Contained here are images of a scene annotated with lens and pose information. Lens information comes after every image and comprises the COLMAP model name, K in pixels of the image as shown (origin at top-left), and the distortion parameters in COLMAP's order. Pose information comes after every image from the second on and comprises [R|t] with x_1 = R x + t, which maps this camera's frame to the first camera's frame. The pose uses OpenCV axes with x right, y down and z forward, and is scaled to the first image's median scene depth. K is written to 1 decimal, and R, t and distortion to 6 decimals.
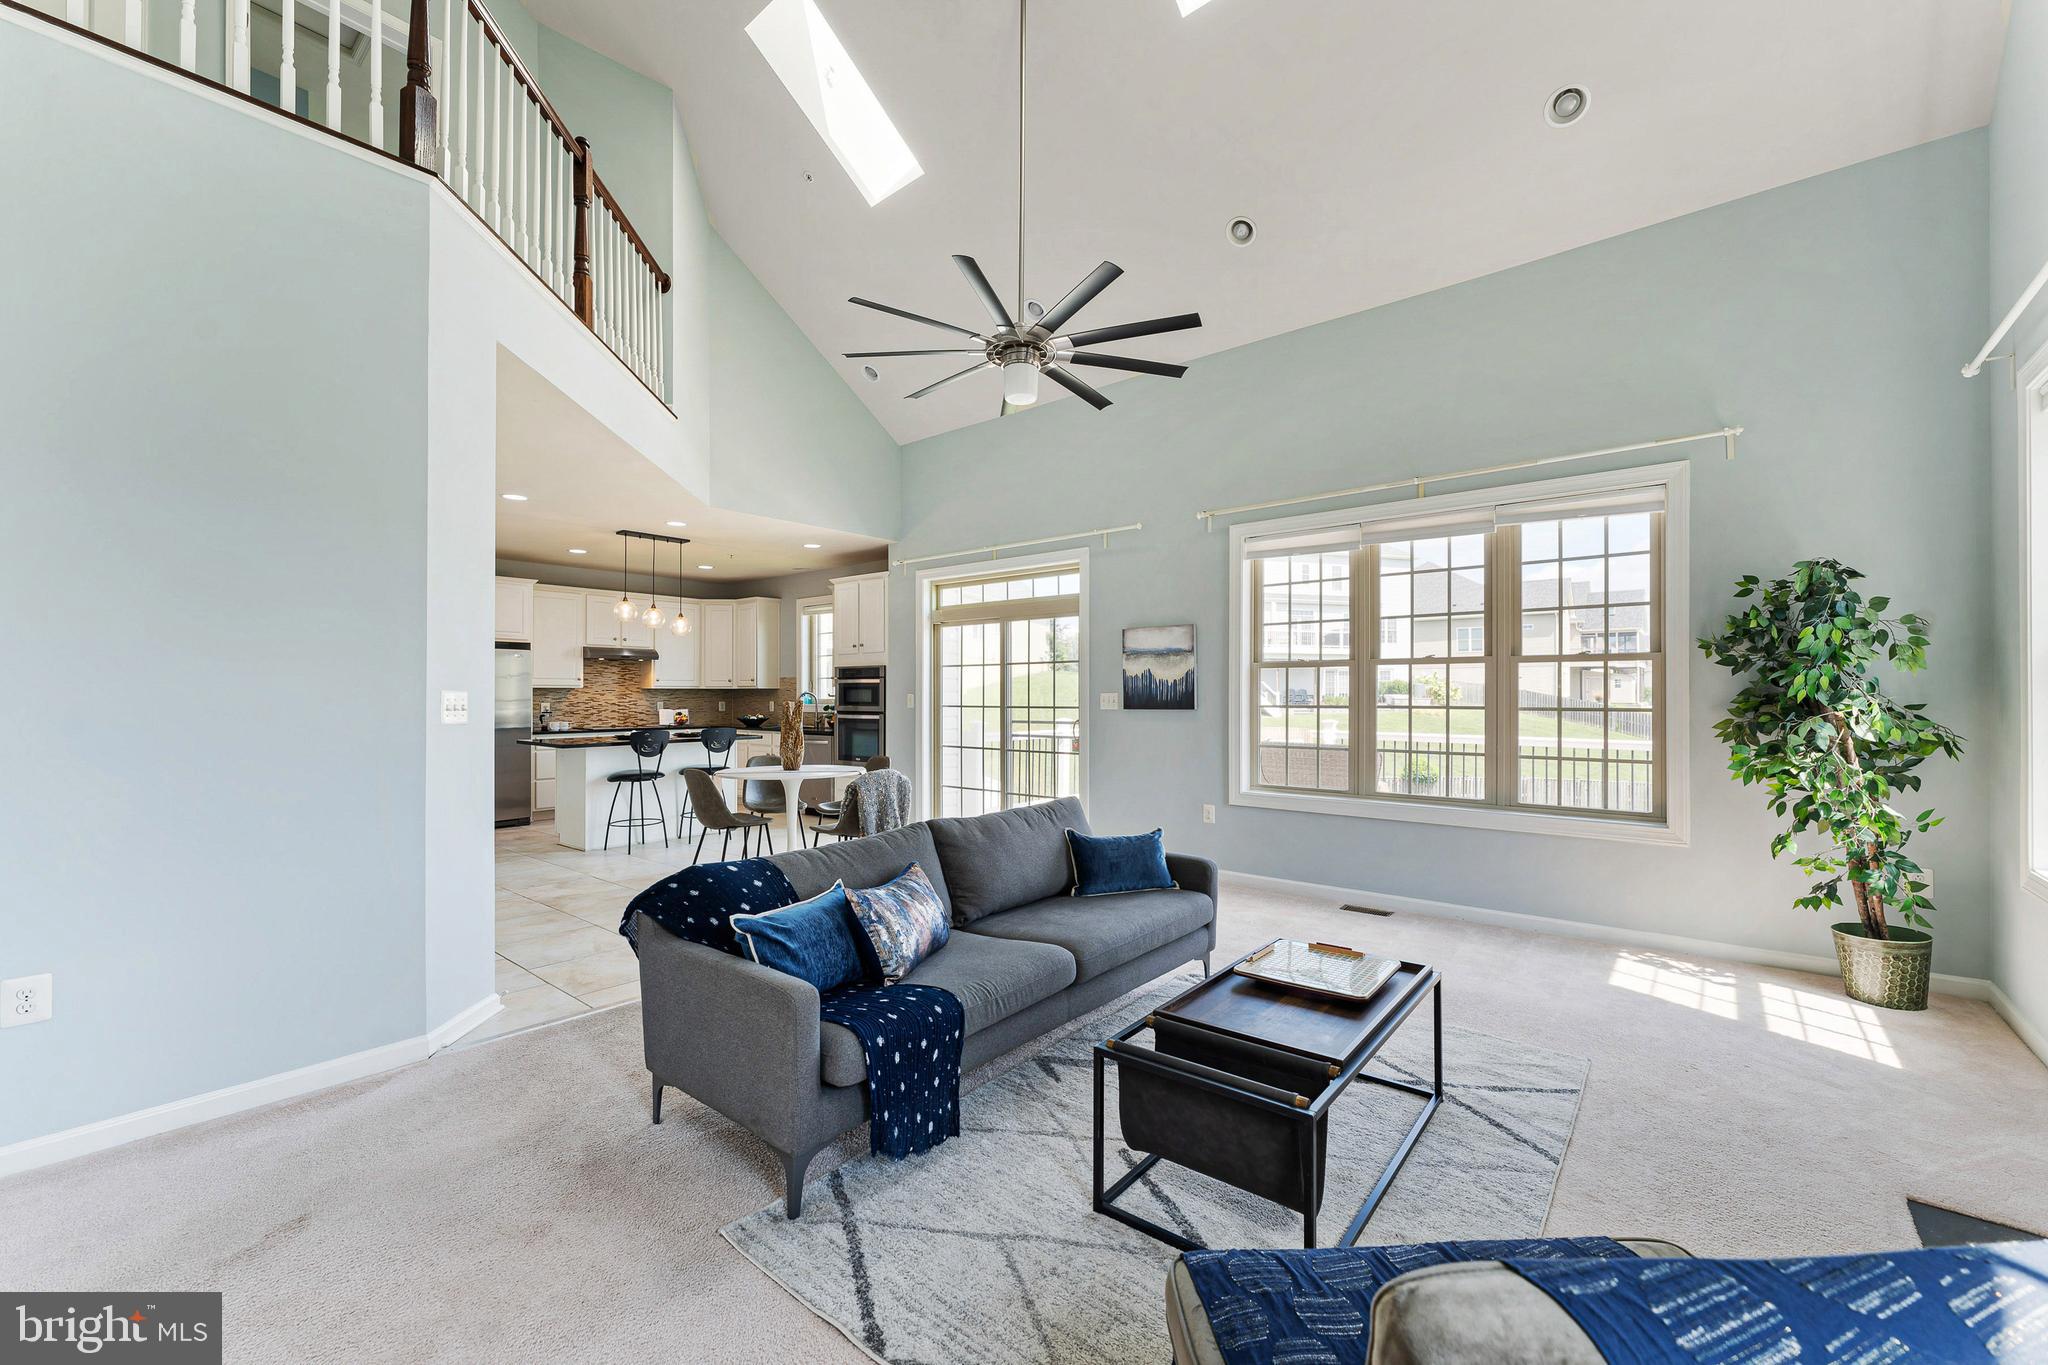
lens RADIAL K [[814.1, 0, 1029.0], [0, 814.1, 691.3], [0, 0, 1]] dist [-0.003690, 0.000368]
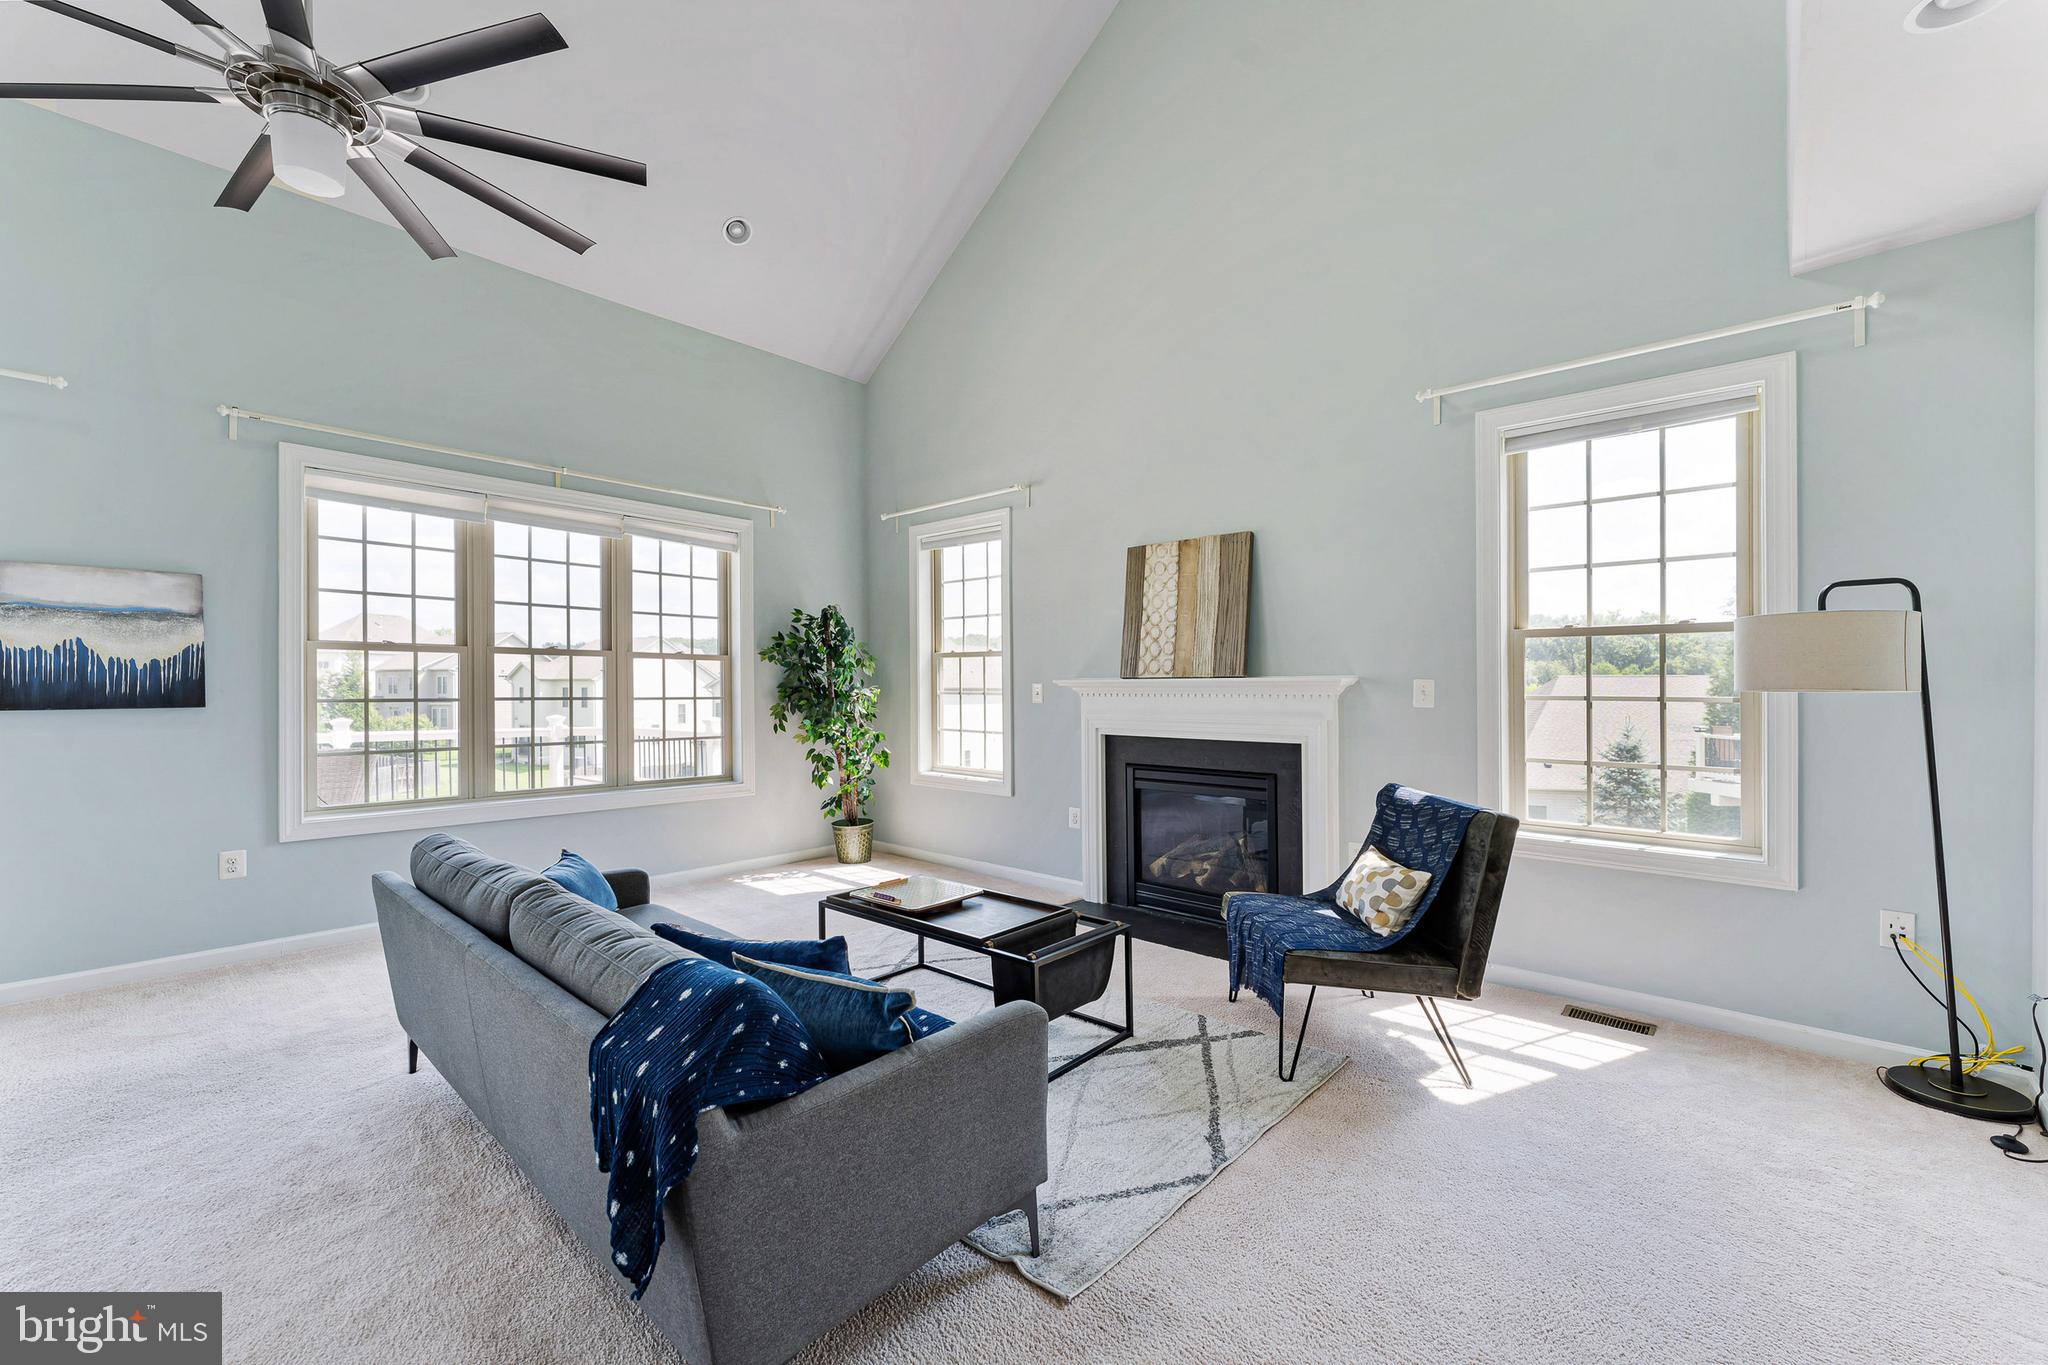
lens RADIAL K [[814.1, 0, 1020.7], [0, 814.1, 682.0], [0, 0, 1]] dist [-0.003690, 0.000368]
pose [[0.044318, 0.007594, 0.998989, -0.394000], [-0.008345, 0.999939, -0.007231, 0.001565], [-0.998983, -0.008017, 0.044379, 0.318747]]
